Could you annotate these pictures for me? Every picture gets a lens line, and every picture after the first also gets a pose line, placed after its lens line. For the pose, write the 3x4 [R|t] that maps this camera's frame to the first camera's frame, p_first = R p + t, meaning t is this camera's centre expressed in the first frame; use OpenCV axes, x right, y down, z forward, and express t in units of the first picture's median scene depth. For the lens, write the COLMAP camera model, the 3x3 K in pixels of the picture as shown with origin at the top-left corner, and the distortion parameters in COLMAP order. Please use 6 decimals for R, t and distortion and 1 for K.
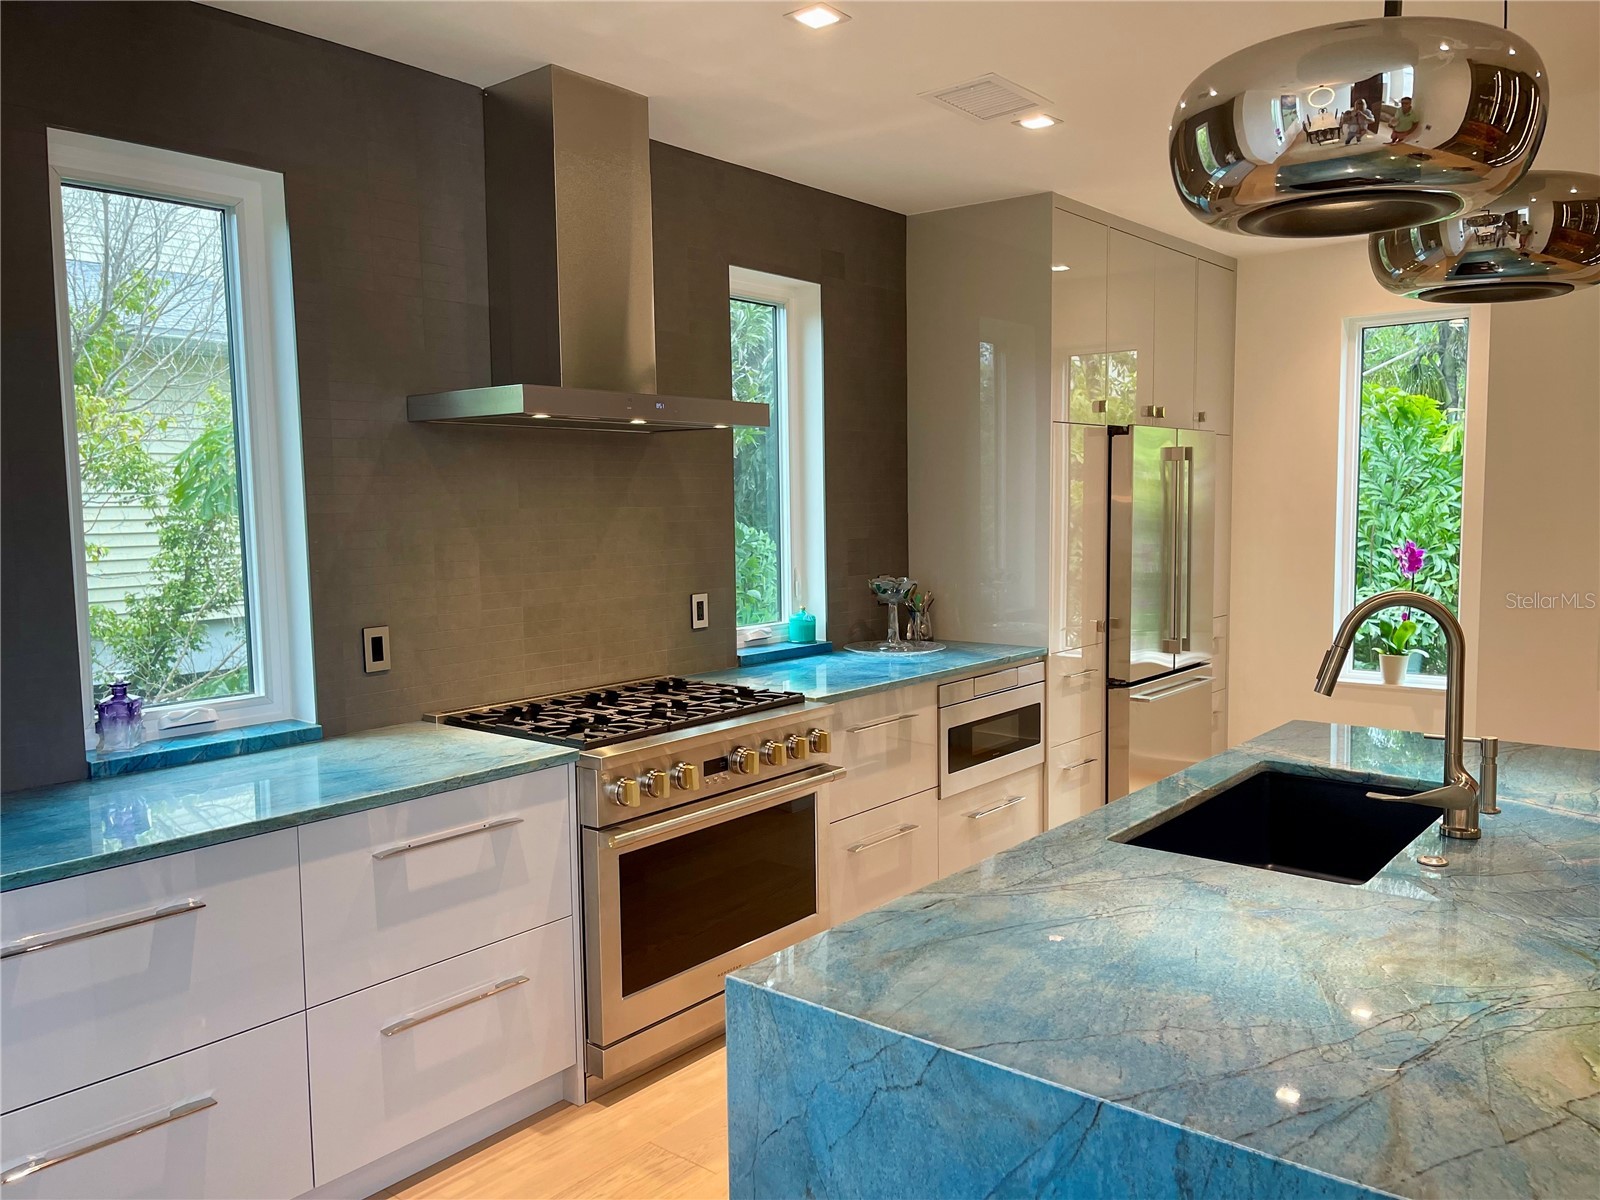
lens RADIAL K [[1205.6, 0, 805.3], [0, 1205.6, 603.8], [0, 0, 1]] dist [0.063994, -0.086188]
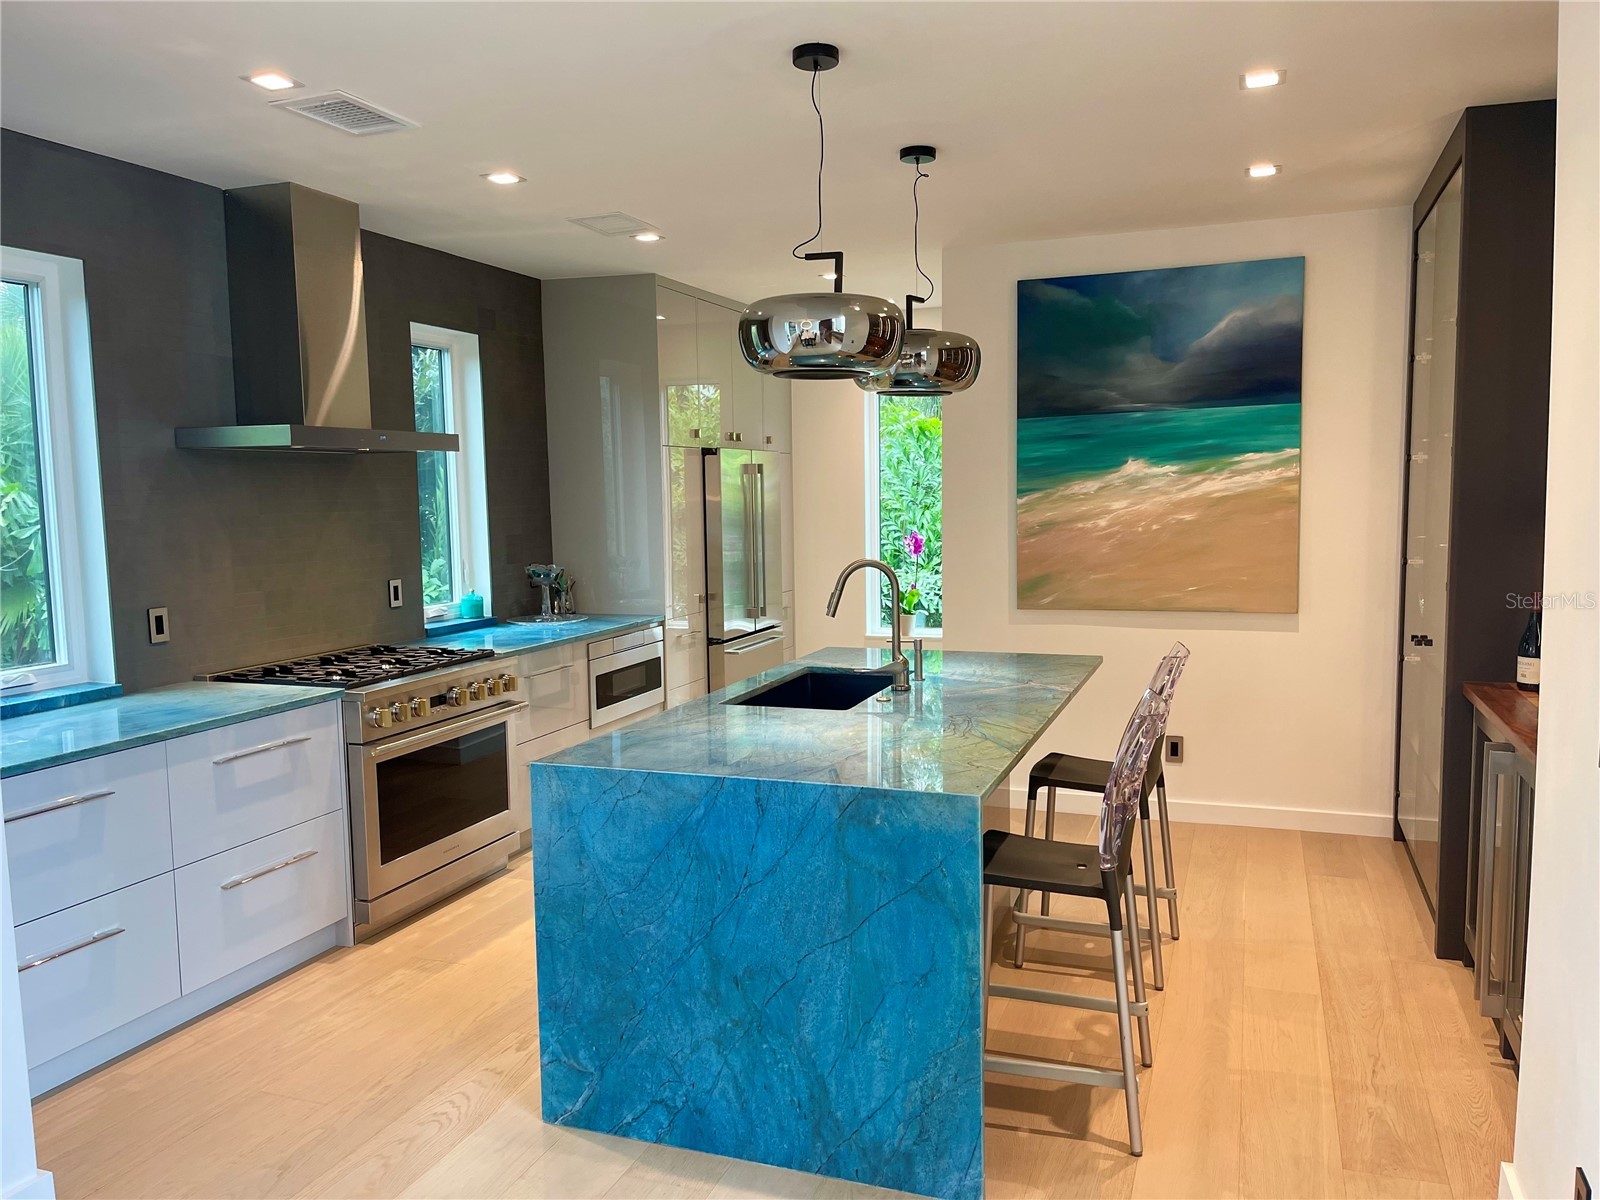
lens RADIAL K [[1205.6, 0, 805.3], [0, 1205.6, 603.8], [0, 0, 1]] dist [0.063994, -0.086188]
pose [[0.943853, -0.032442, 0.328770, -0.120183], [0.031419, 0.999471, 0.008426, 0.023470], [-0.328869, 0.002377, 0.944373, -0.412006]]
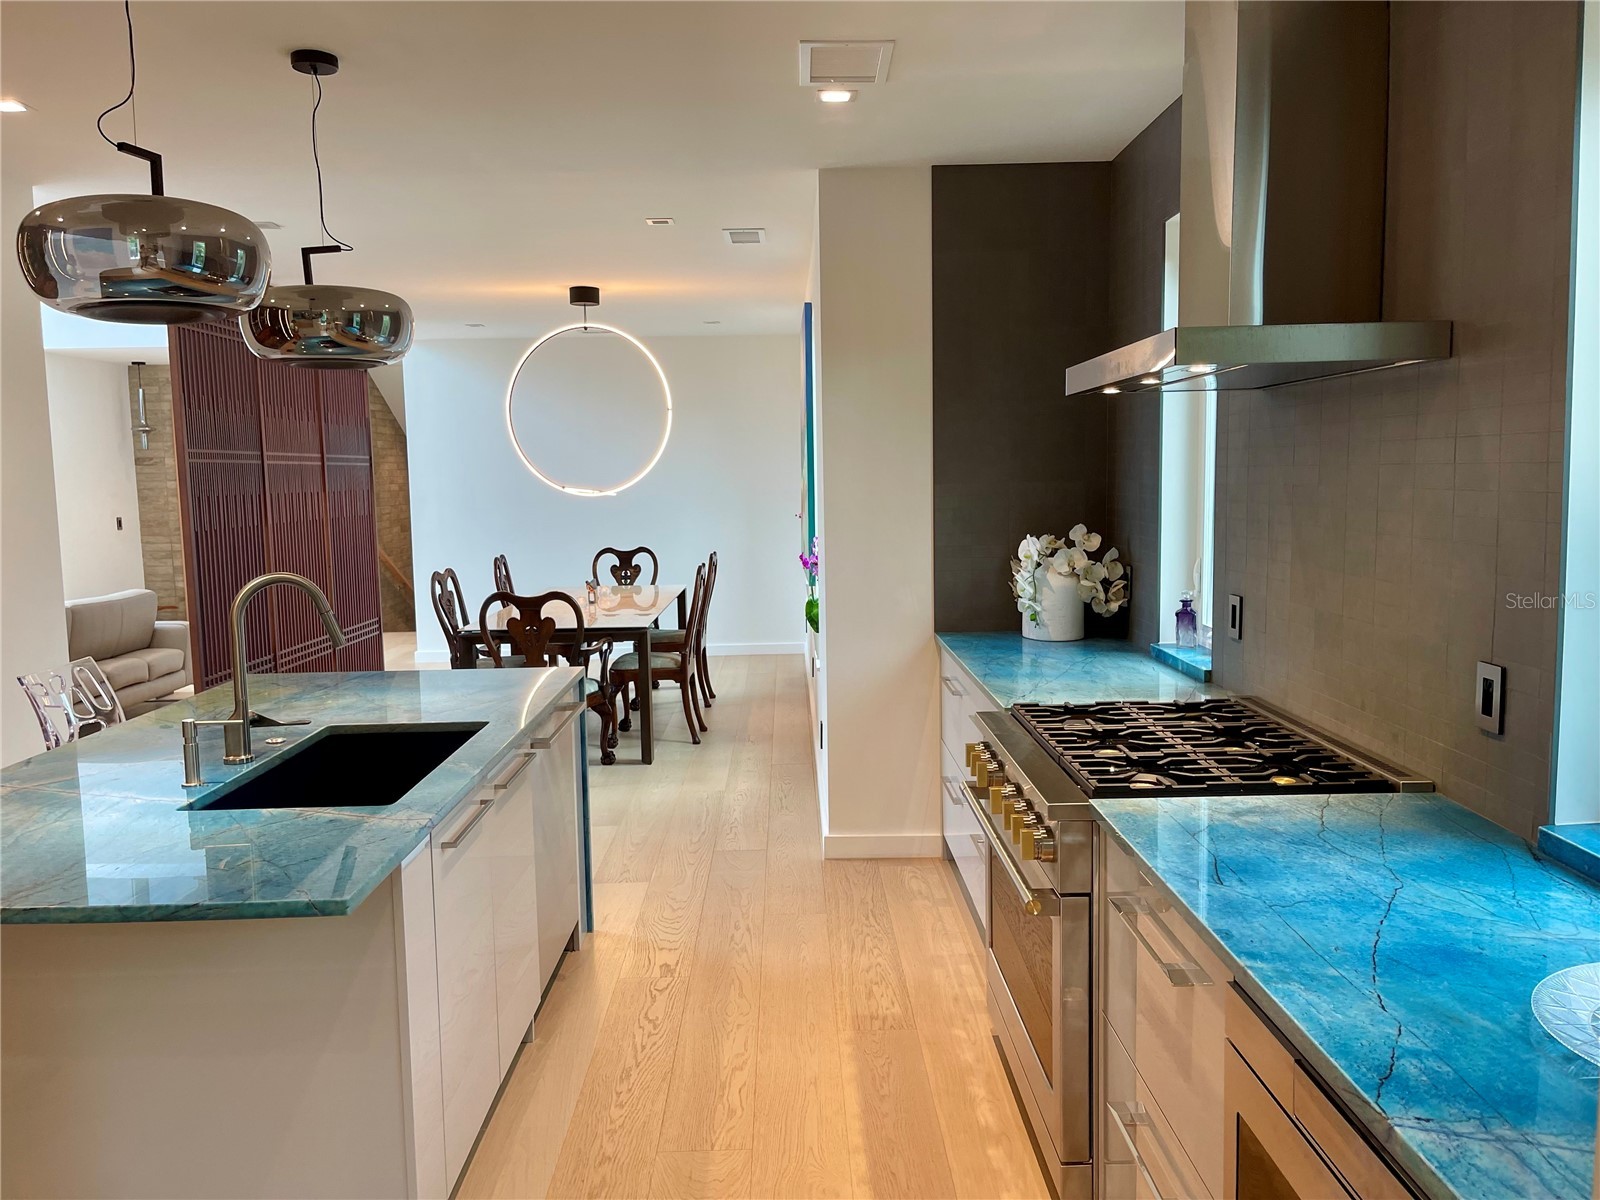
lens RADIAL K [[1205.6, 0, 805.3], [0, 1205.6, 603.8], [0, 0, 1]] dist [0.063994, -0.086188]
pose [[-0.756223, 0.093050, -0.647664, 0.552285], [-0.032879, 0.983182, 0.179644, -0.139124], [0.653488, 0.157146, -0.740445, 1.413835]]
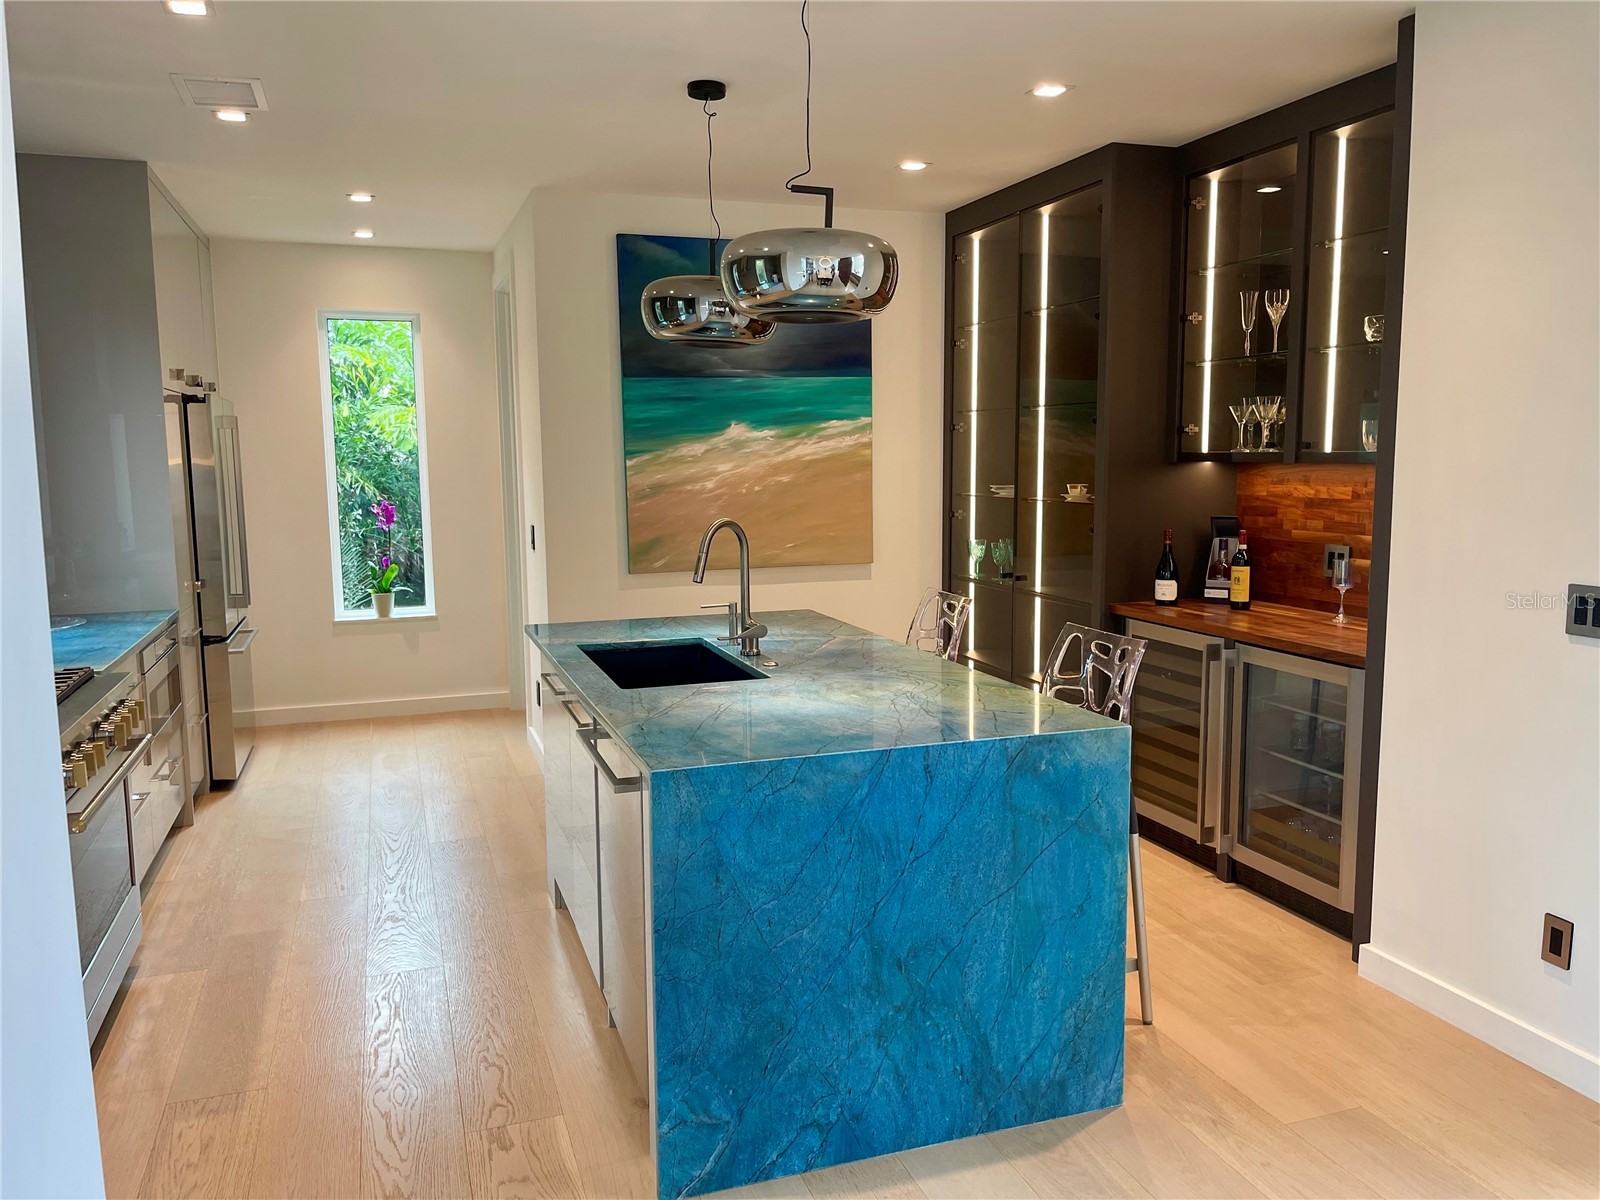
lens RADIAL K [[1205.6, 0, 805.3], [0, 1205.6, 603.8], [0, 0, 1]] dist [0.063994, -0.086188]
pose [[0.513726, -0.096958, 0.852458, -0.550123], [0.074499, 0.994882, 0.068262, 0.001000], [-0.854714, 0.028439, 0.518320, 0.010269]]
